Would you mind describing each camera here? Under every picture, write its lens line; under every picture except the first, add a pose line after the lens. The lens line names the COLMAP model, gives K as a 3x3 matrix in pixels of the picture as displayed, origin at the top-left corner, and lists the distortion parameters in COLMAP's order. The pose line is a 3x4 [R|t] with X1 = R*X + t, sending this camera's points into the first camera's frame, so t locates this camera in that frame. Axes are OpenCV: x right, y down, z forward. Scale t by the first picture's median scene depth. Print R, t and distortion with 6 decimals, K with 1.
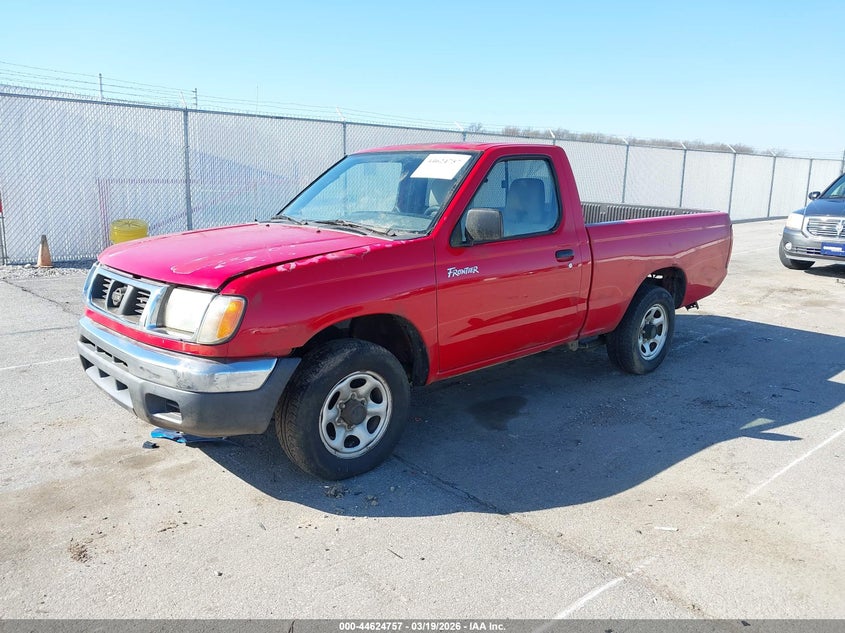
lens RADIAL K [[652.4, 0, 422.5], [0, 652.4, 316.5], [0, 0, 1]] dist [0.008947, 0.005418]
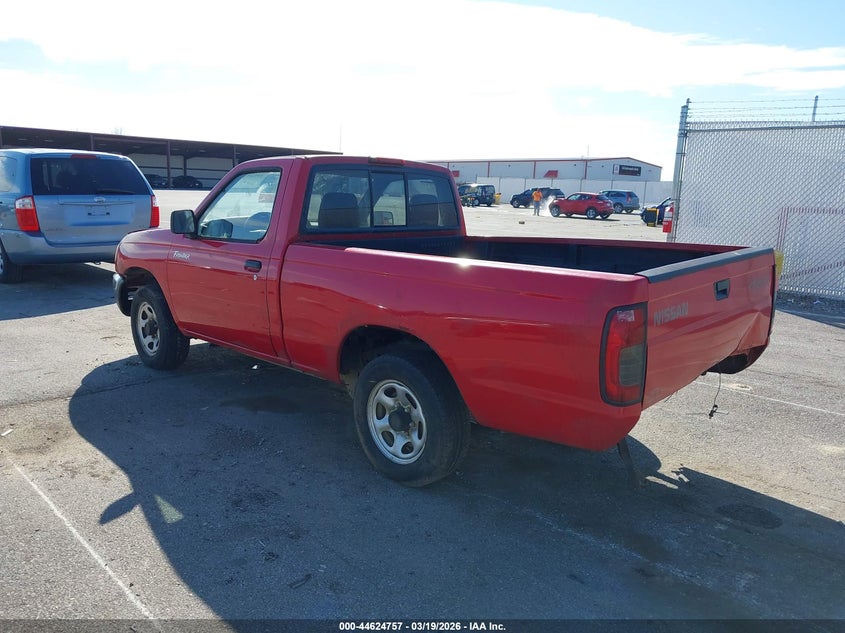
lens RADIAL K [[730.1, 0, 422.5], [0, 730.1, 316.5], [0, 0, 1]] dist [0.000927, -0.001757]
pose [[0.023802, 0.153750, -0.987823, 1.311506], [-0.245081, 0.958849, 0.143335, -0.226780], [0.969210, 0.238685, 0.060504, 1.210787]]
